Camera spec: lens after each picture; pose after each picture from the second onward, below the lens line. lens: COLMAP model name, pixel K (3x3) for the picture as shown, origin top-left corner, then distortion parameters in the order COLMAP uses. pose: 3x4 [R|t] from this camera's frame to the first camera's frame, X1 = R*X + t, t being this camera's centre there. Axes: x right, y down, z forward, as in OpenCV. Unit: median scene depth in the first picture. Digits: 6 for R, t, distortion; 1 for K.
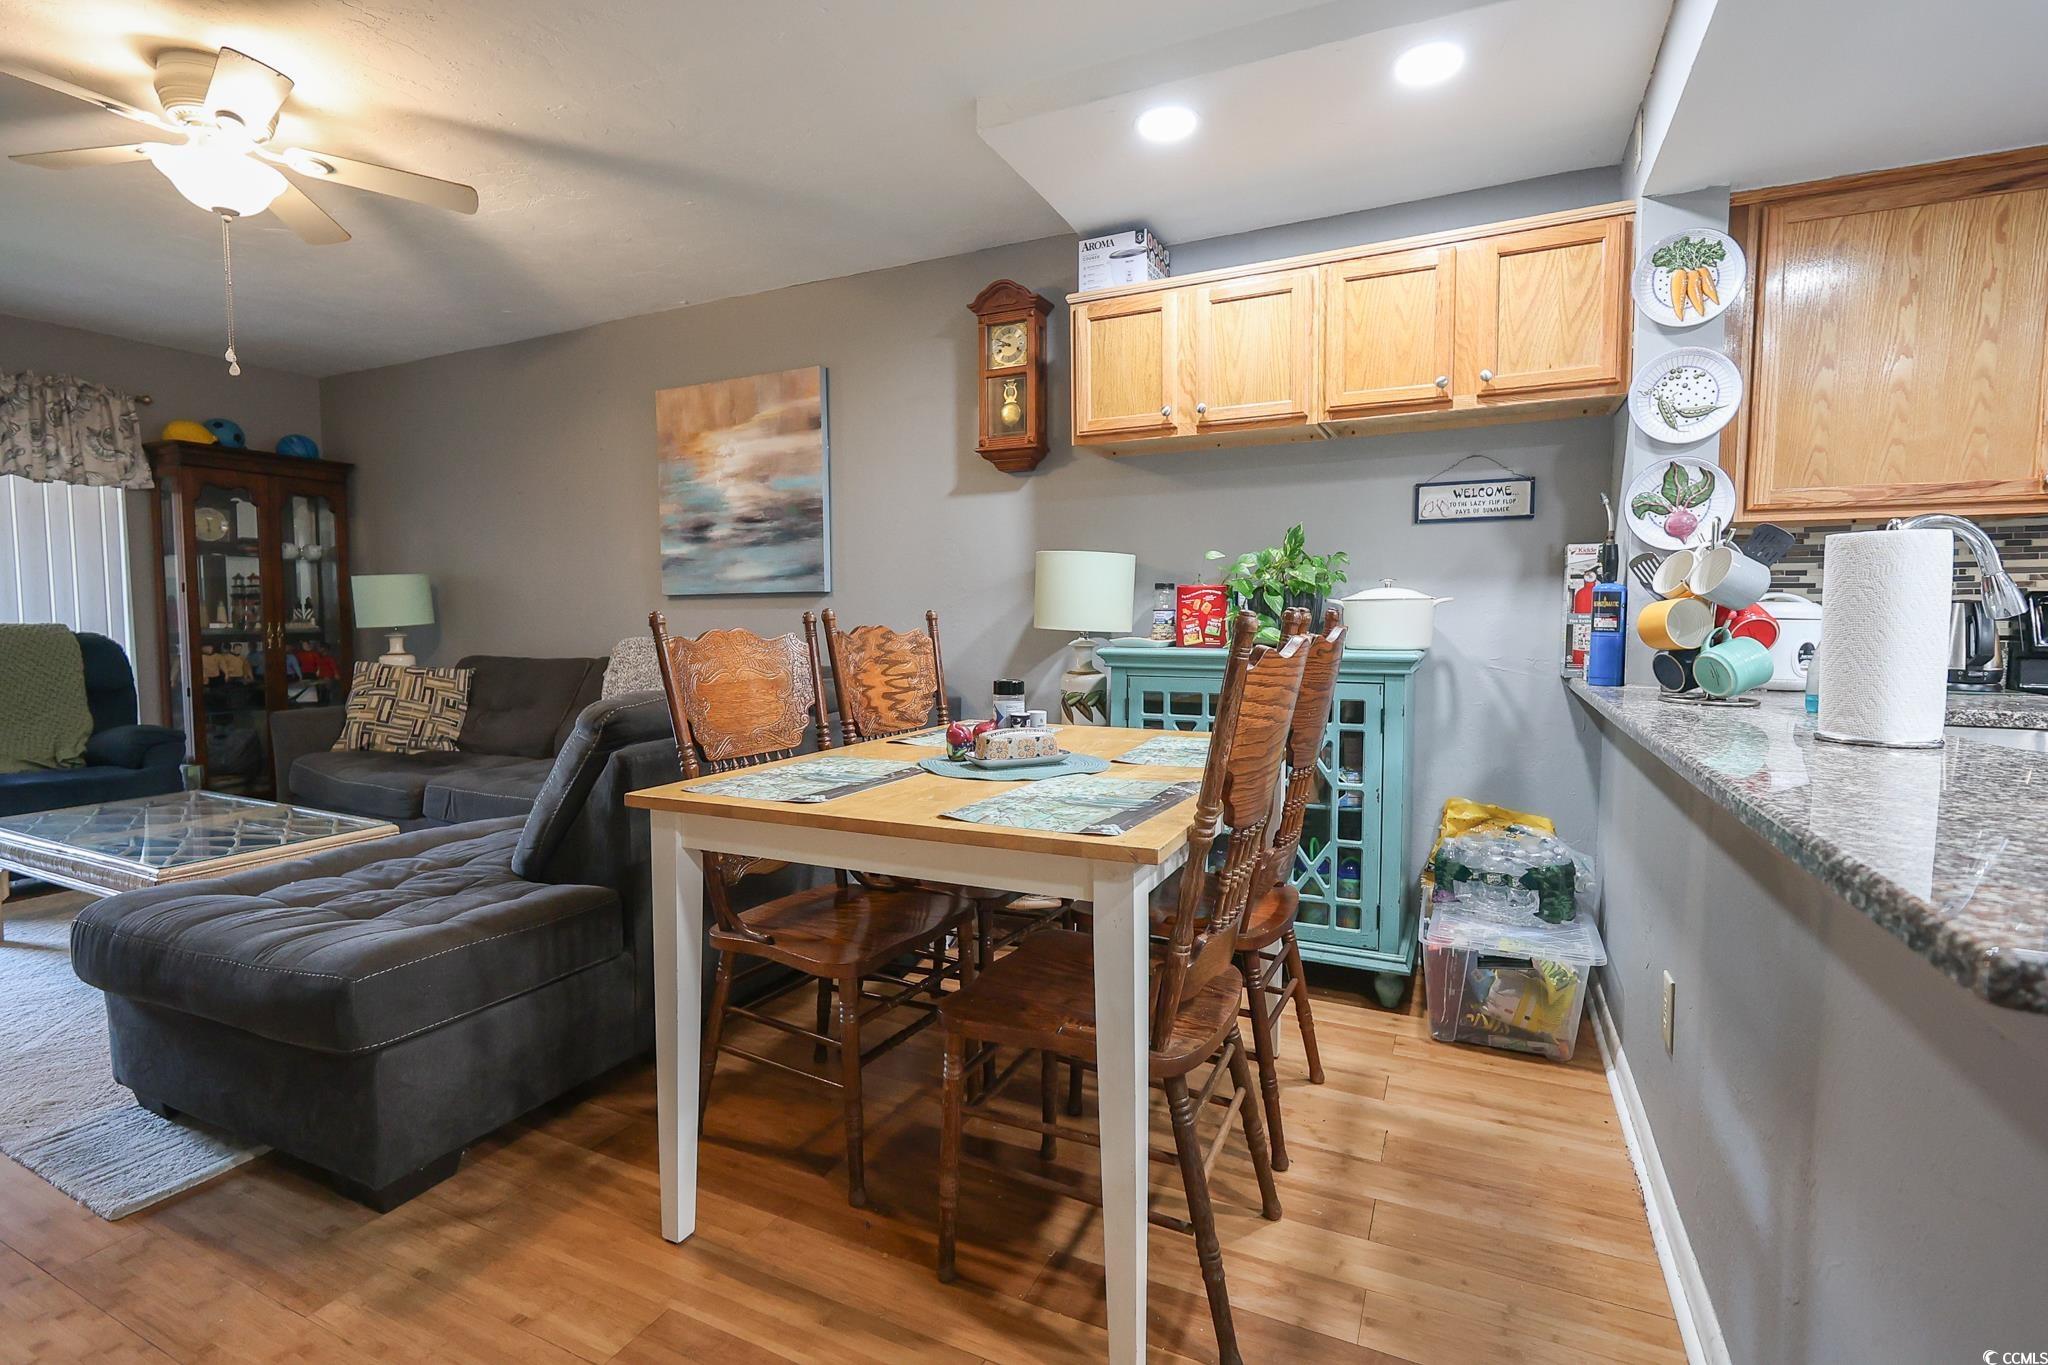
lens RADIAL K [[935.9, 0, 1026.0], [0, 935.9, 671.2], [0, 0, 1]] dist [-0.014278, 0.004535]
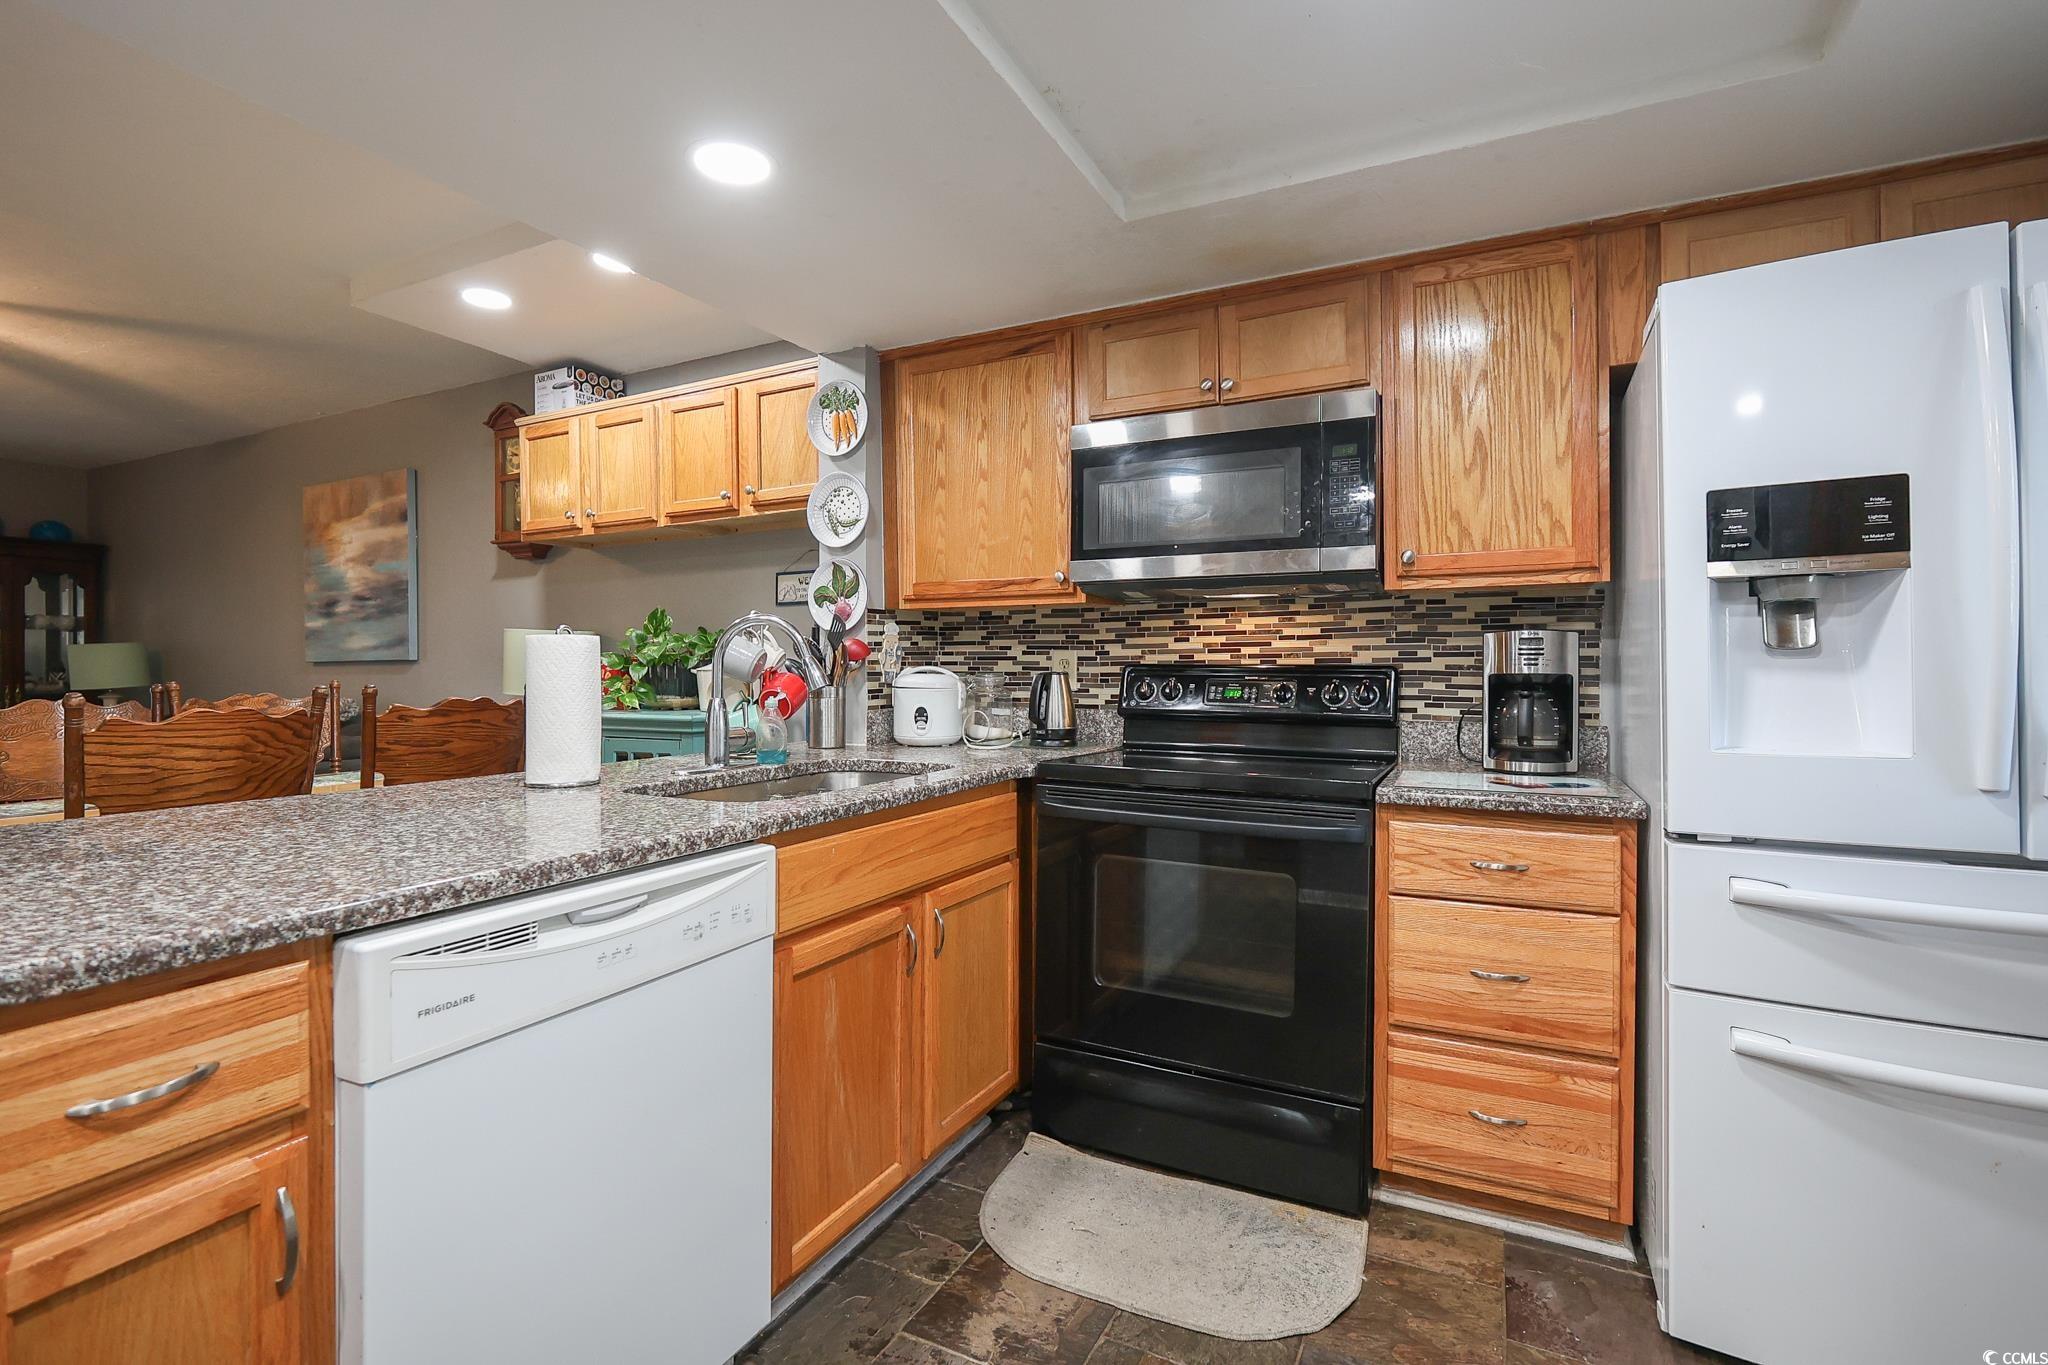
lens RADIAL K [[935.9, 0, 1026.0], [0, 935.9, 671.2], [0, 0, 1]] dist [-0.014278, 0.004535]
pose [[0.999877, -0.002133, -0.015513, 0.556384], [0.001226, 0.998300, -0.058264, -0.002829], [0.015611, 0.058238, 0.998181, -0.138097]]
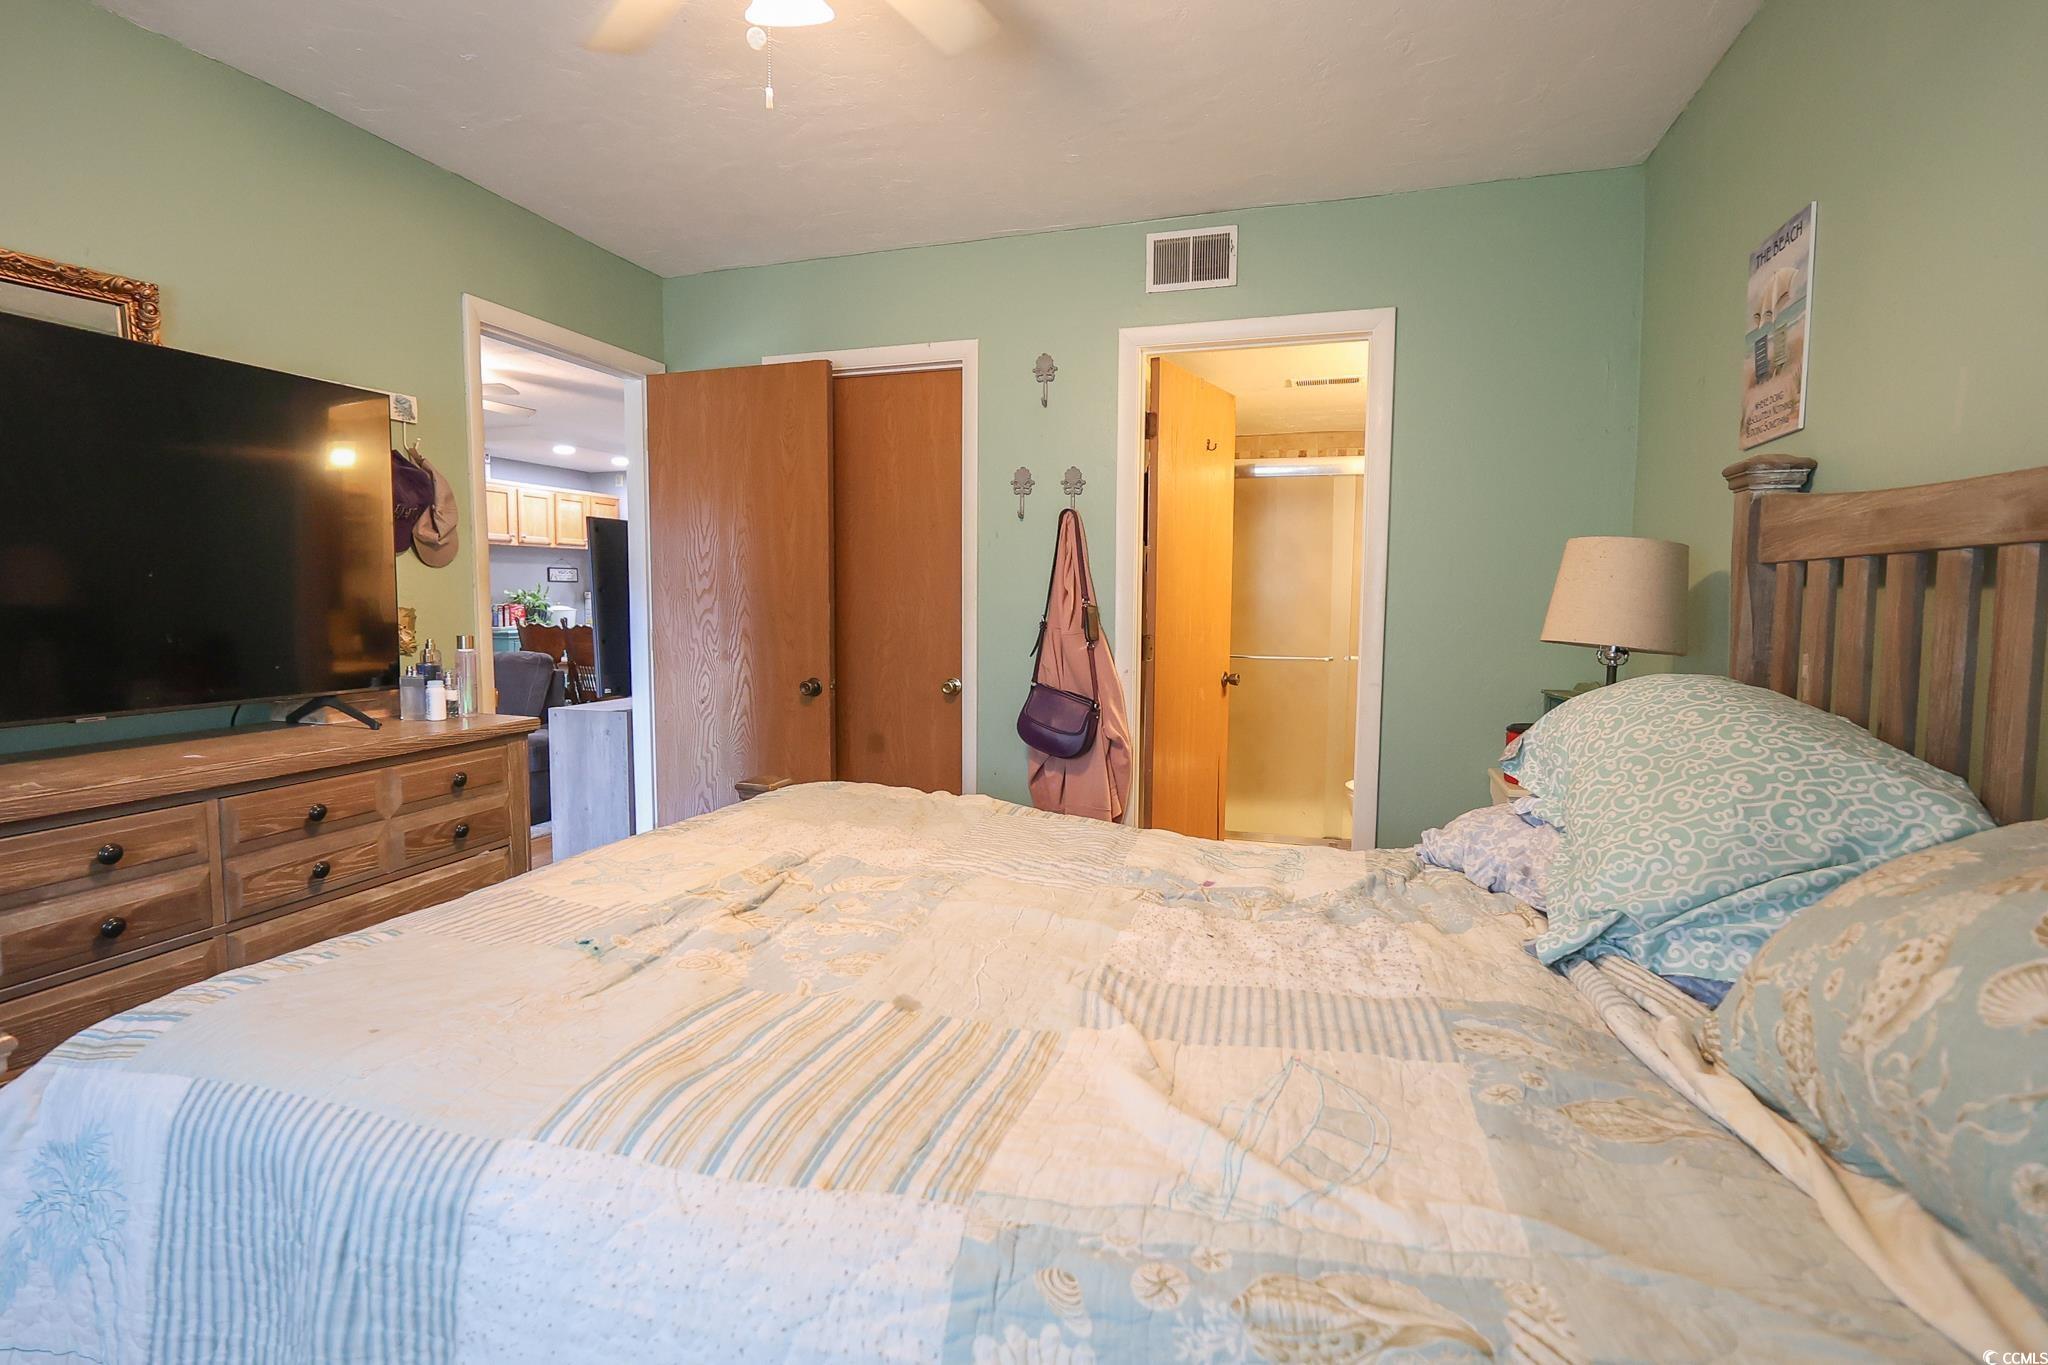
lens RADIAL K [[935.9, 0, 1026.0], [0, 935.9, 671.2], [0, 0, 1]] dist [-0.014278, 0.004535]
pose [[-0.152155, -0.078332, 0.985248, -1.829908], [0.060268, 0.994264, 0.088356, -0.041839], [-0.986517, 0.072823, -0.146561, 0.036181]]
